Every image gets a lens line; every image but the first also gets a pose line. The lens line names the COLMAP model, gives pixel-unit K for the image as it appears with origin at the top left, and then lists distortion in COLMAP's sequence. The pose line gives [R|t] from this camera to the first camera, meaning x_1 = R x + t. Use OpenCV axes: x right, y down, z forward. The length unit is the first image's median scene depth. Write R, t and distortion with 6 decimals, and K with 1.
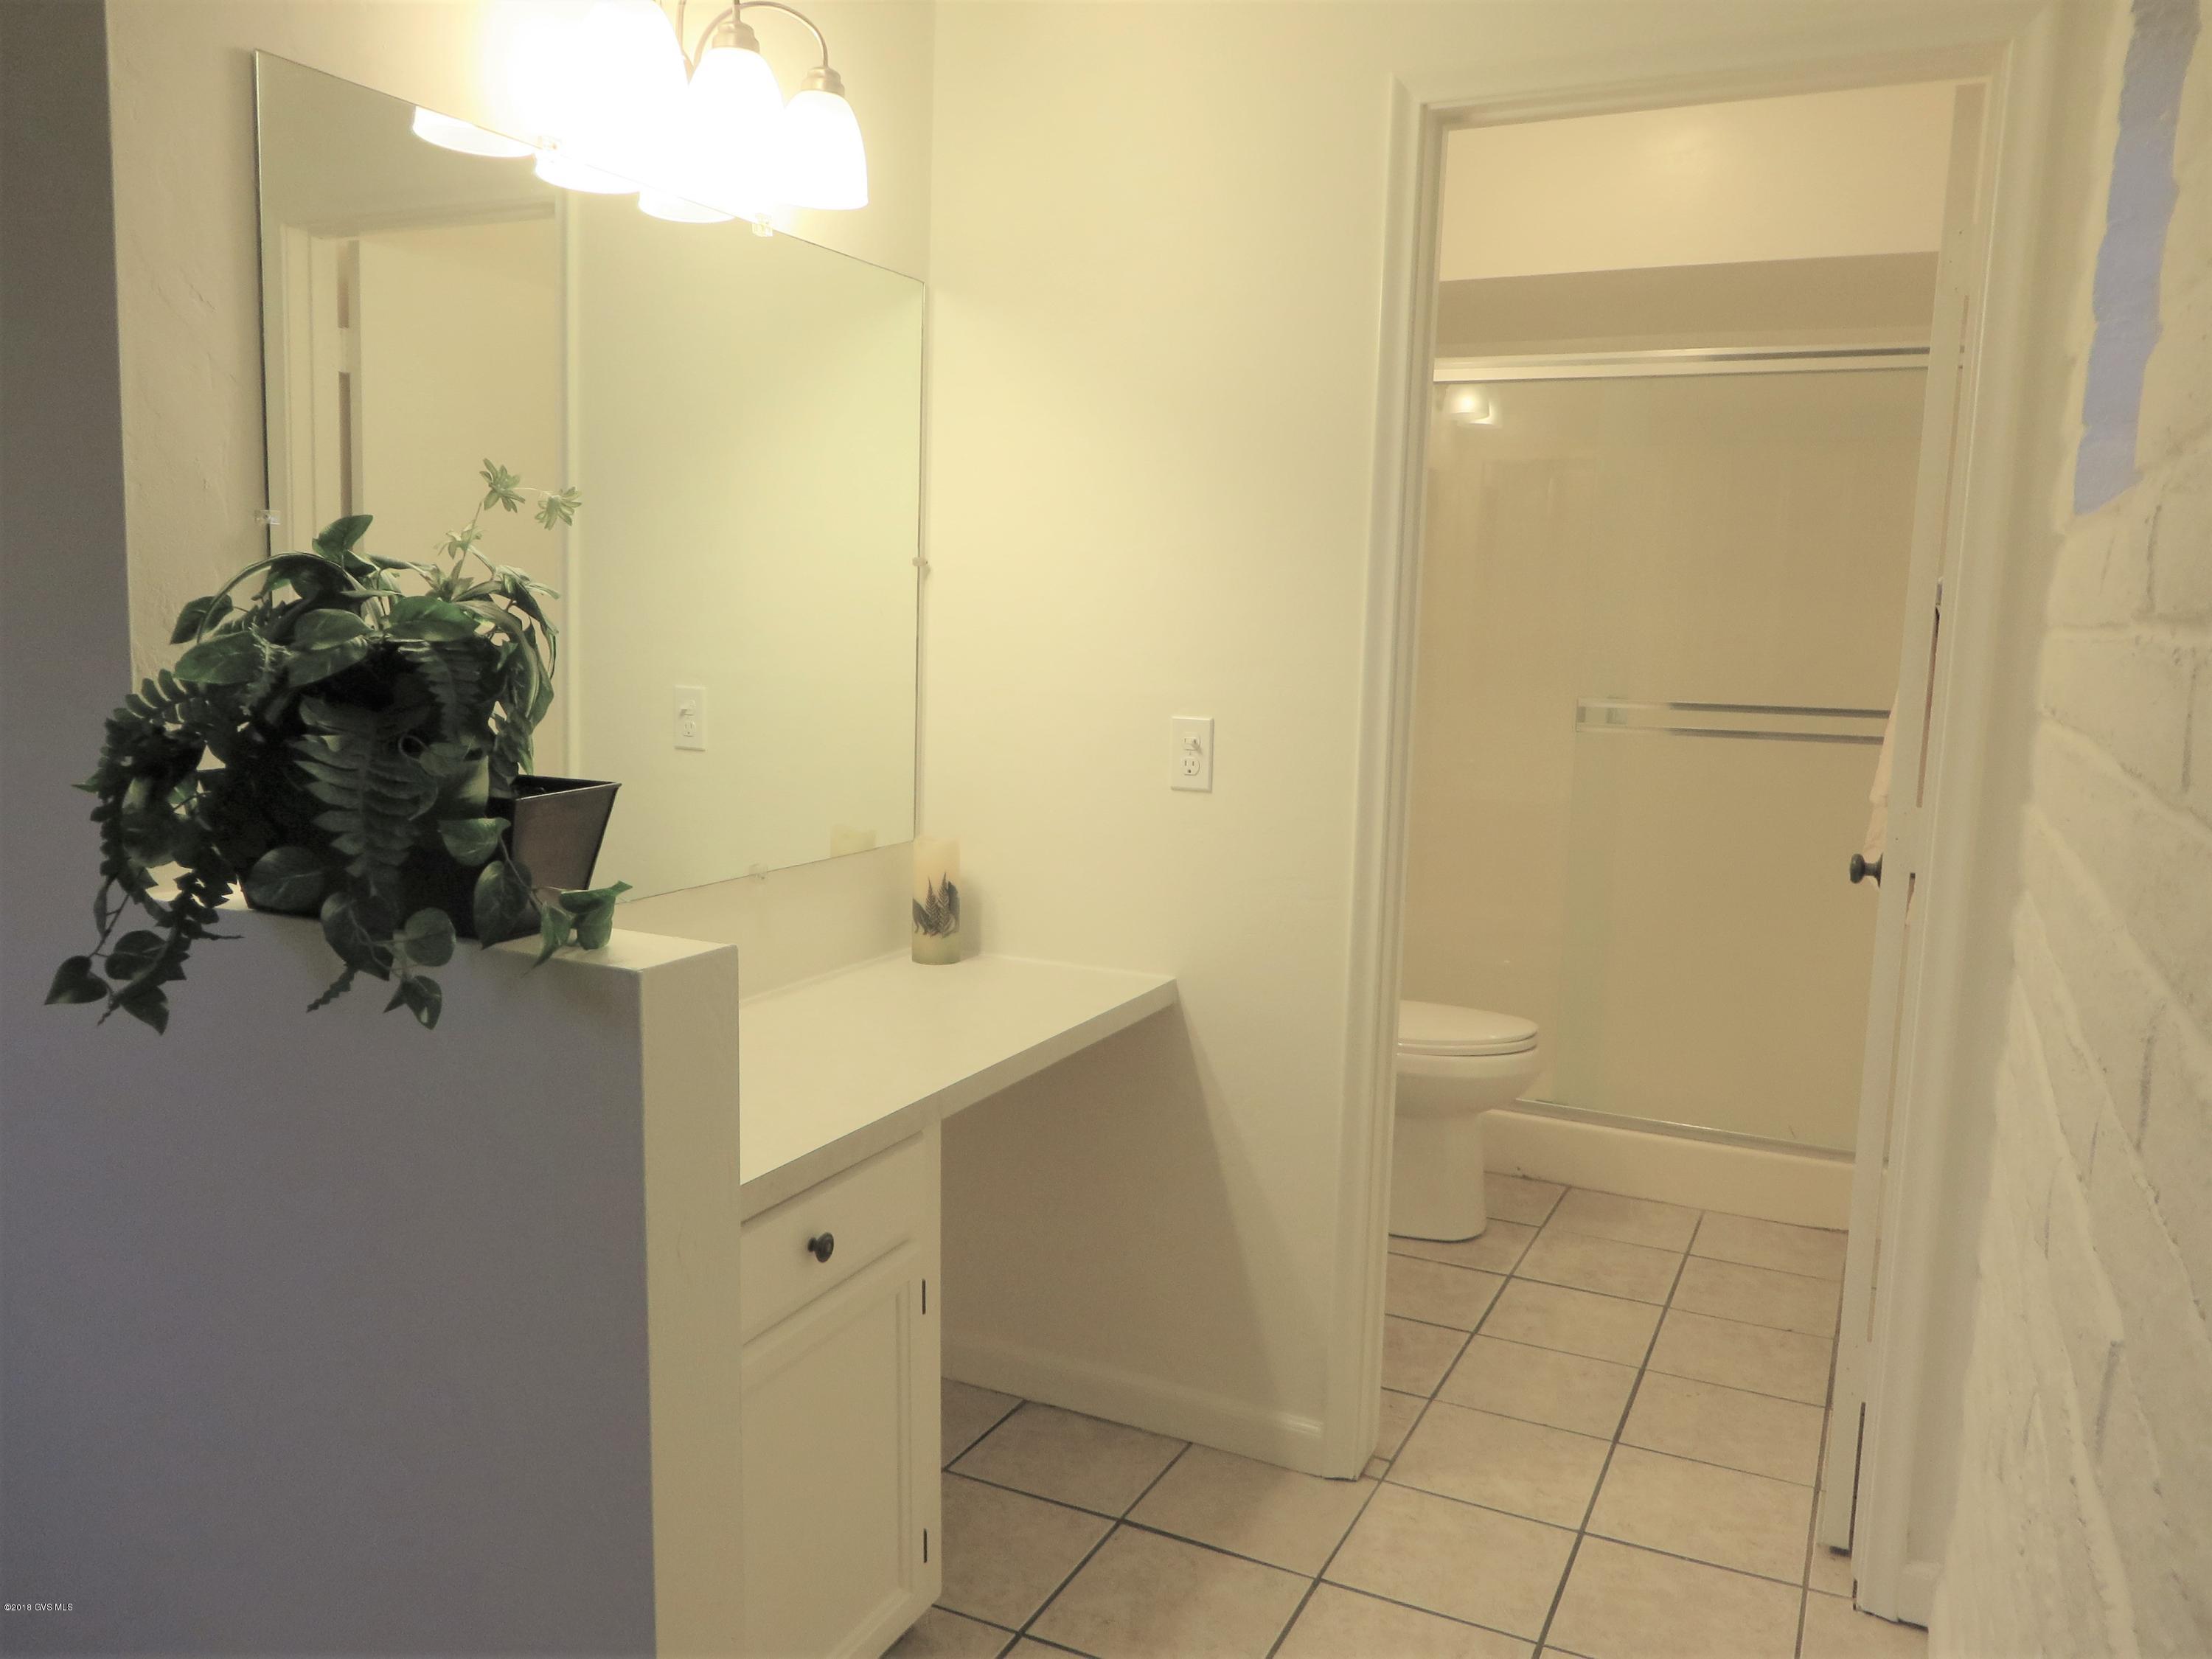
lens RADIAL K [[1657.4, 0, 1098.4], [0, 1657.4, 831.7], [0, 0, 1]] dist [-0.035435, 0.009786]
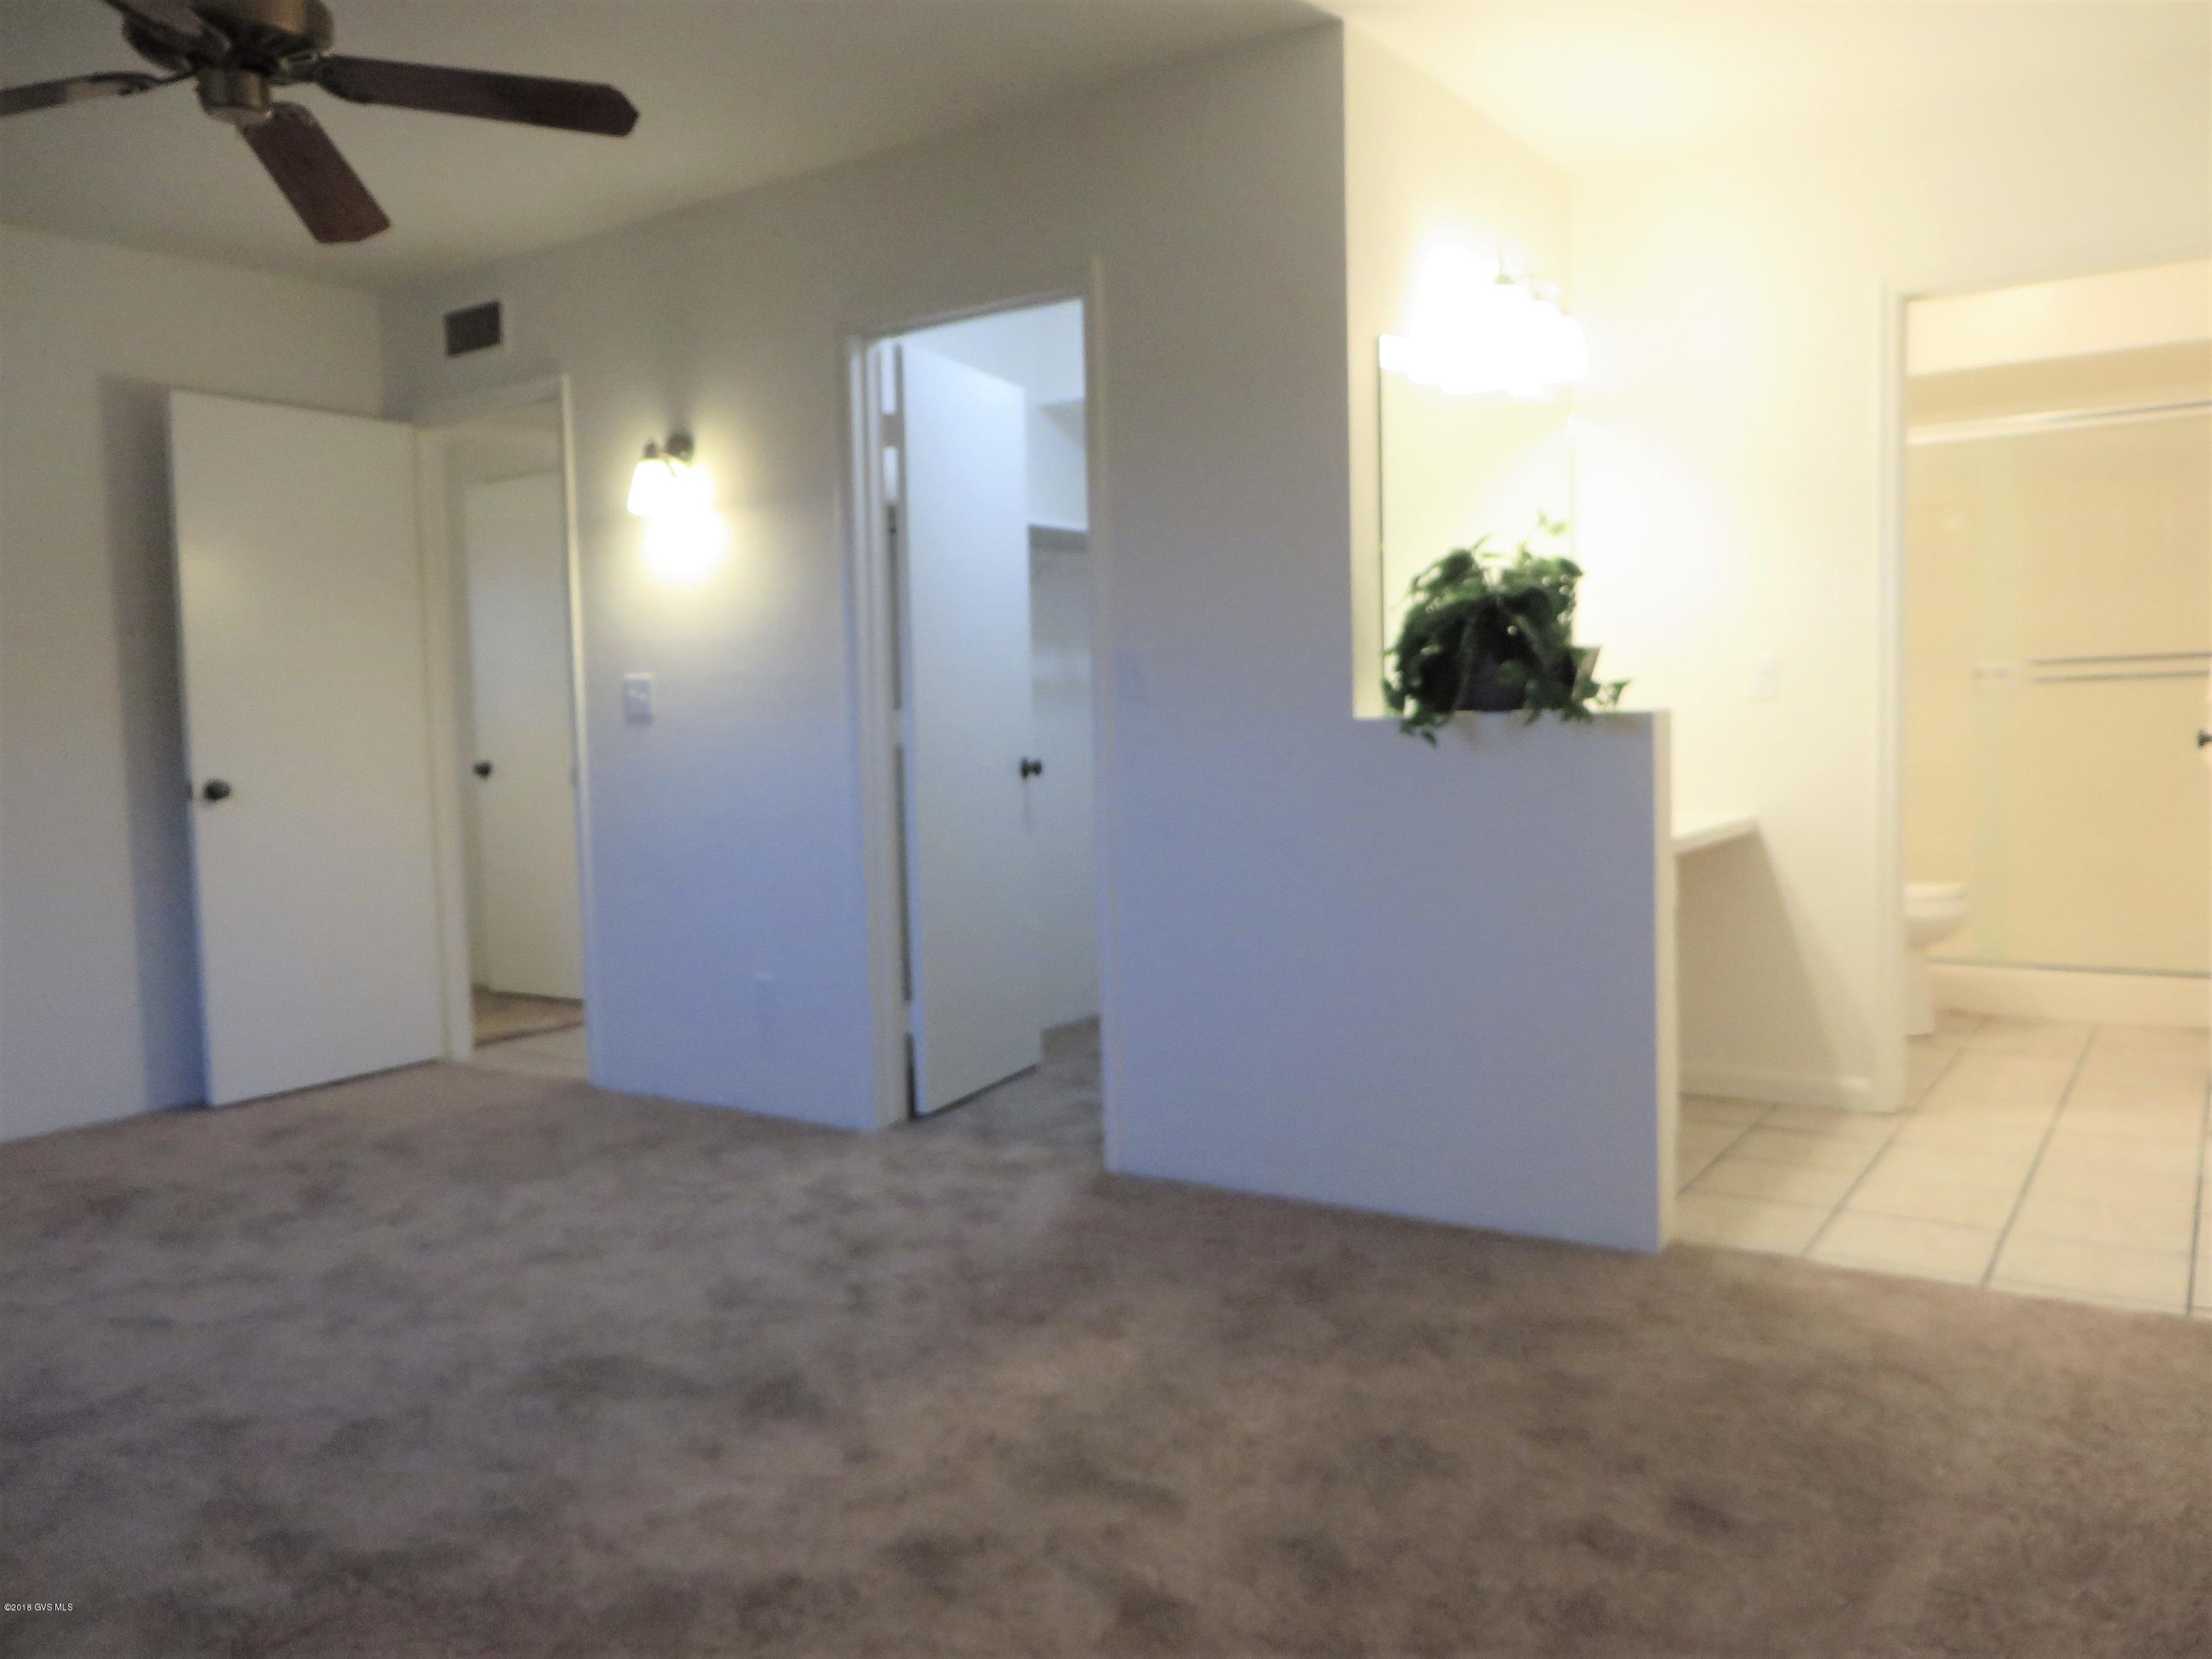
lens RADIAL K [[1657.4, 0, 1098.4], [0, 1657.4, 831.7], [0, 0, 1]] dist [-0.035435, 0.009786]
pose [[0.987227, -0.041382, -0.153852, -0.350798], [0.031696, 0.997389, -0.064886, 0.190894], [0.156135, 0.059181, 0.985961, -0.721676]]
